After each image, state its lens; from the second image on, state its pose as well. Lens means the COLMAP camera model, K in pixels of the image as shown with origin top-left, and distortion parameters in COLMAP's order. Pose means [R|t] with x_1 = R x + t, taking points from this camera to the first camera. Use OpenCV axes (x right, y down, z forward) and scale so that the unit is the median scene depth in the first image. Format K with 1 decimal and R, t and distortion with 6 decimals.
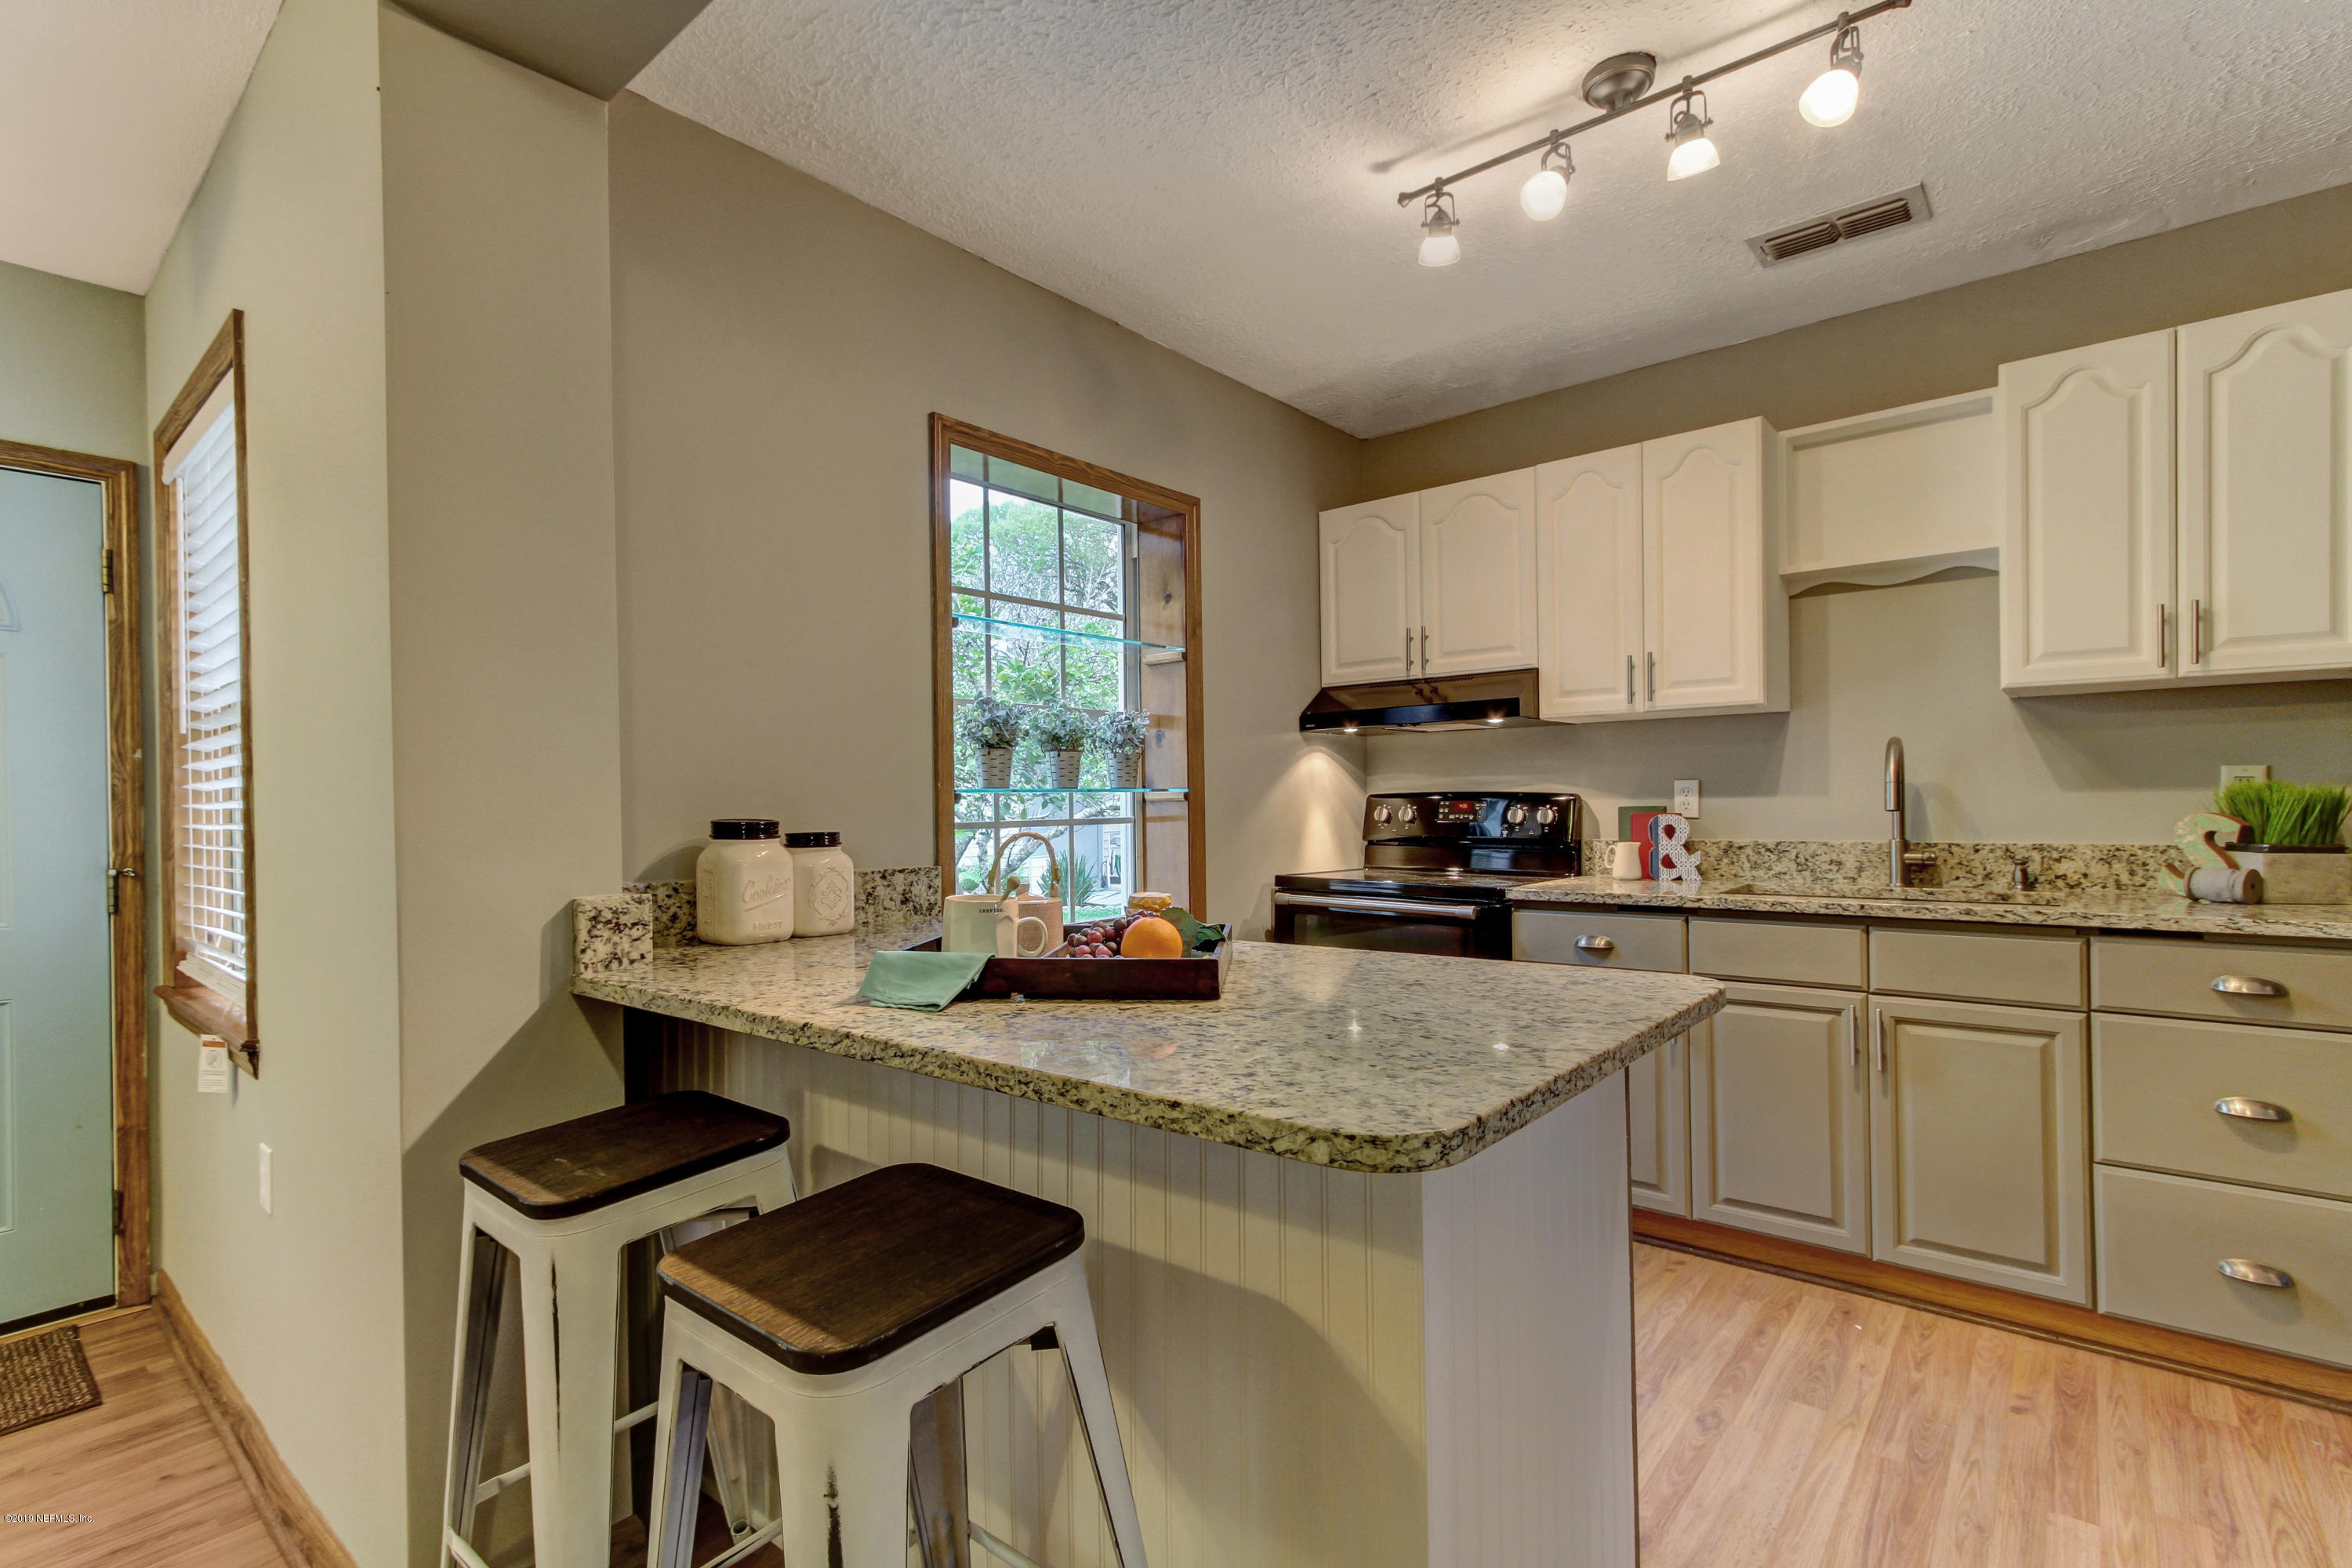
lens RADIAL K [[1091.2, 0, 1167.5], [0, 1091.2, 807.0], [0, 0, 1]] dist [-0.003069, -0.000482]
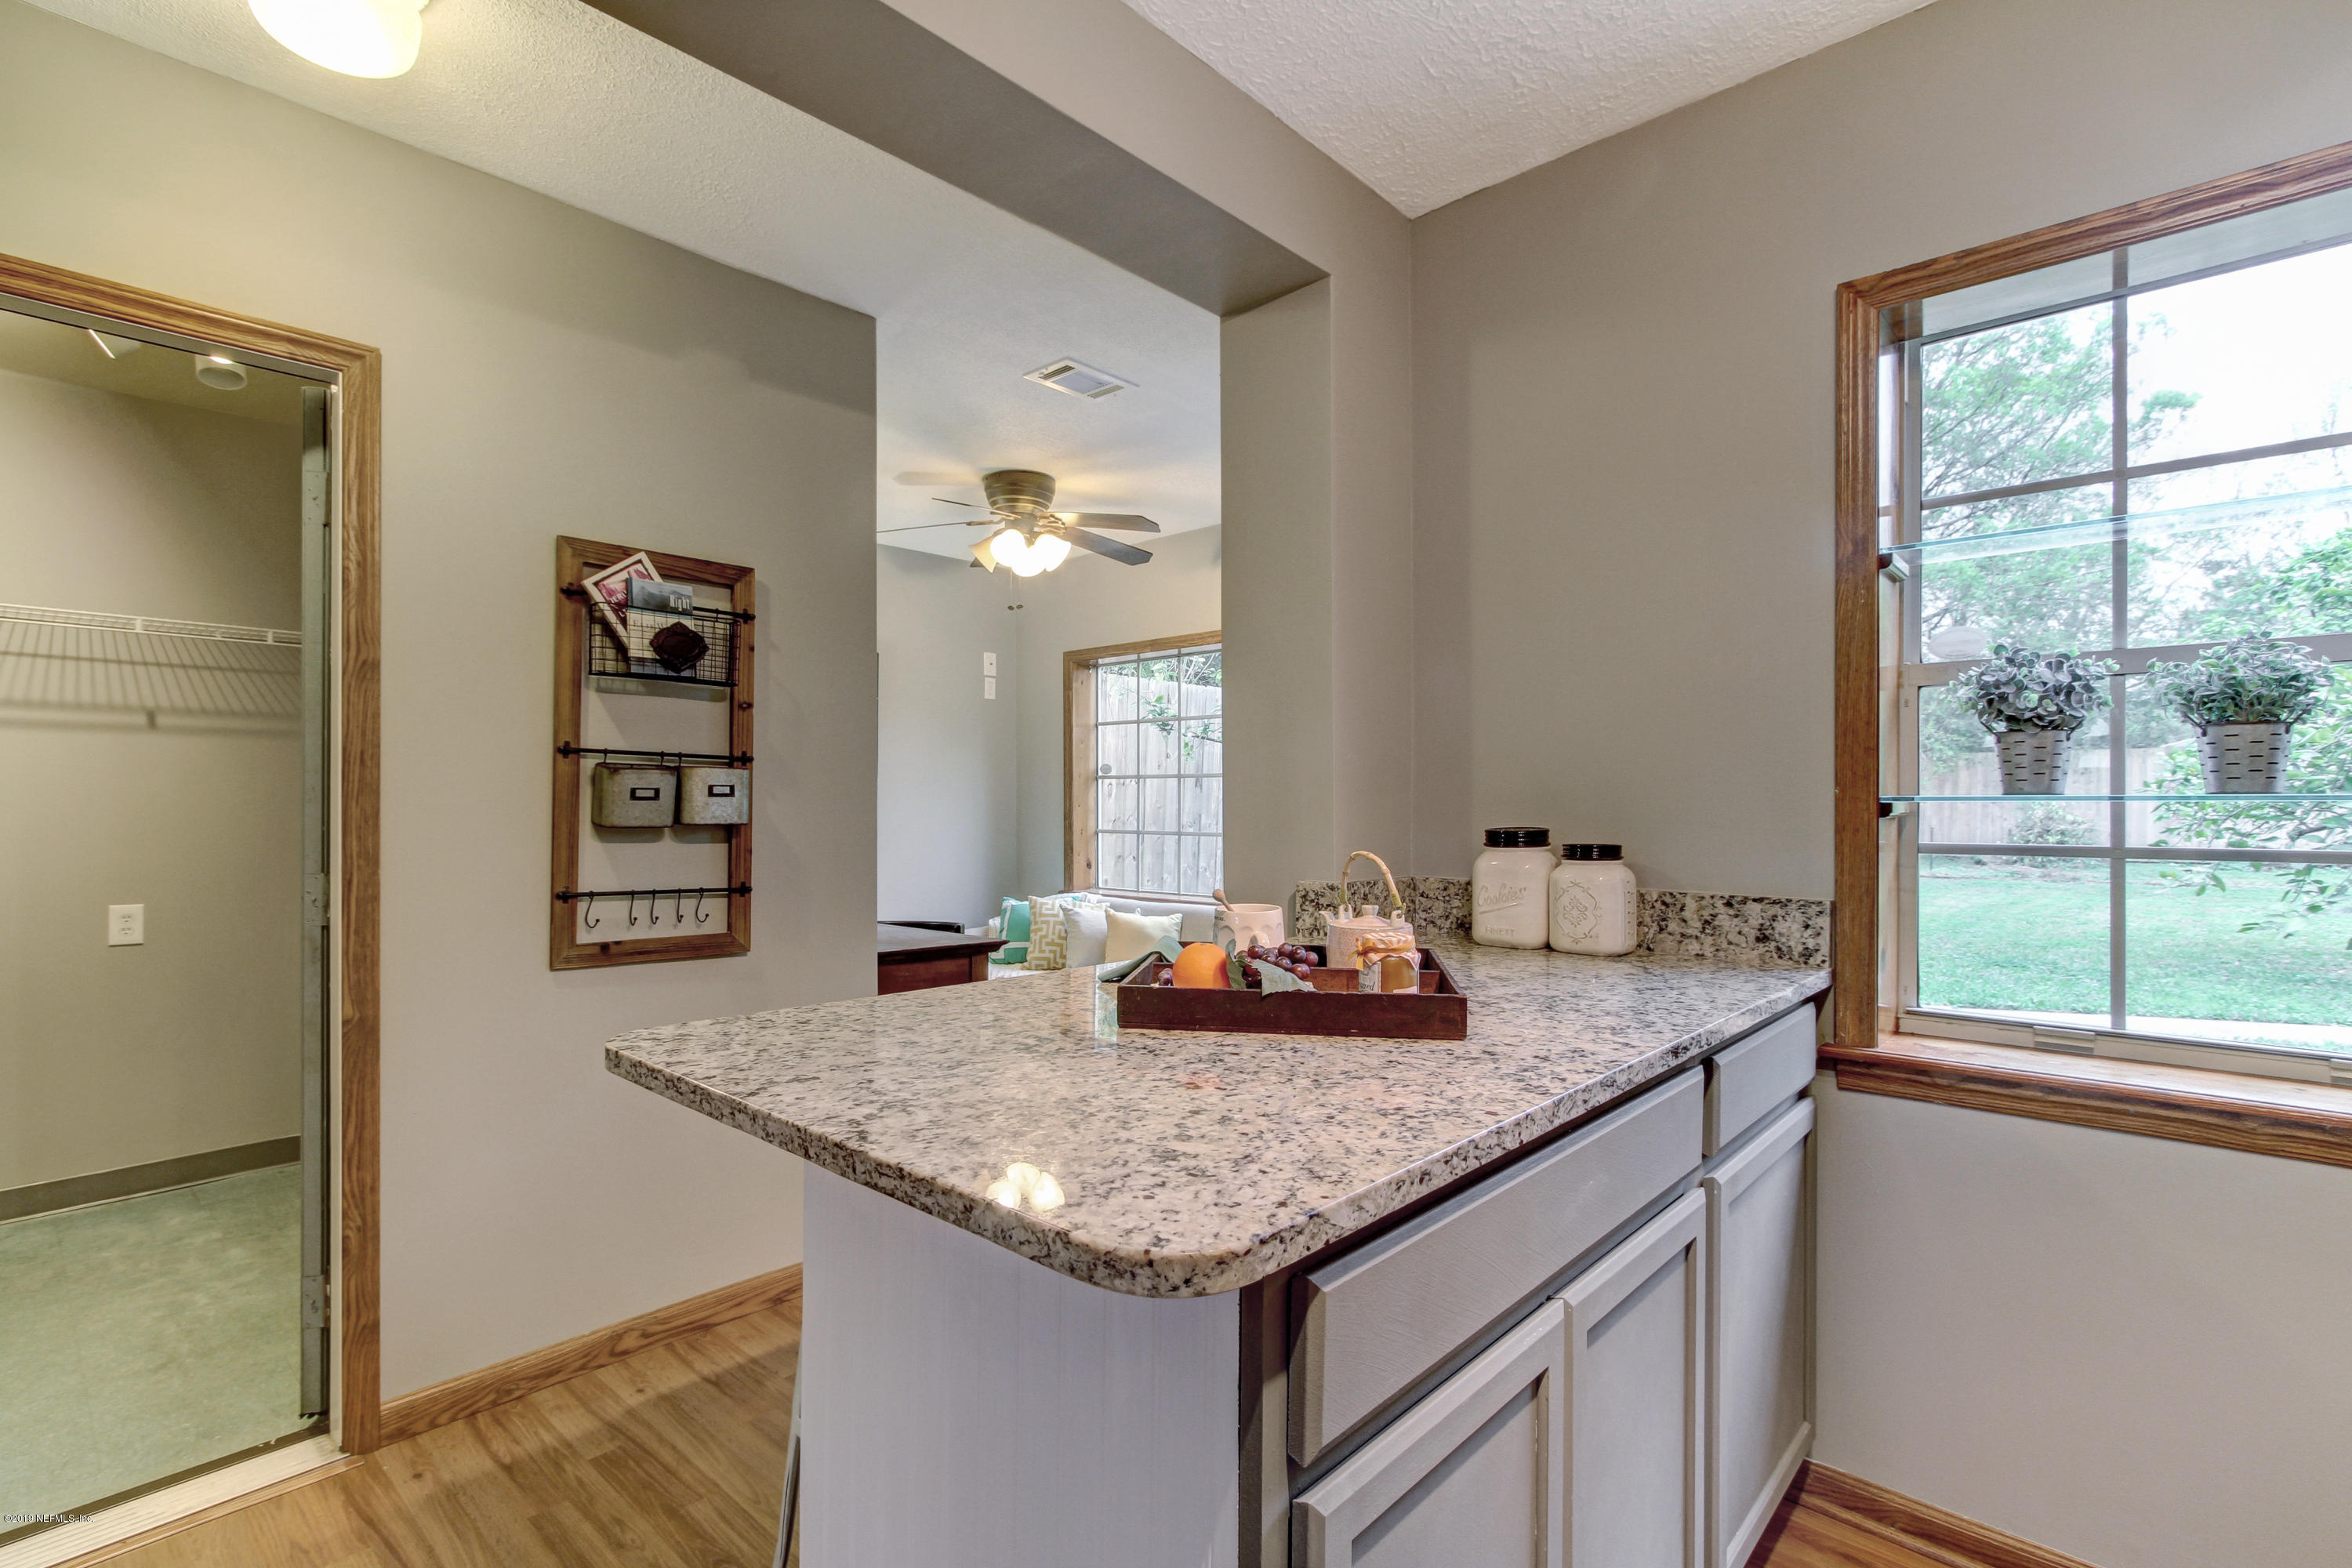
lens RADIAL K [[1091.2, 0, 1167.5], [0, 1091.2, 807.0], [0, 0, 1]] dist [-0.003069, -0.000482]
pose [[-0.053190, 0.017716, -0.998427, 0.506738], [-0.002085, 0.999838, 0.017852, -0.020074], [0.998582, 0.003031, -0.053144, 0.542471]]
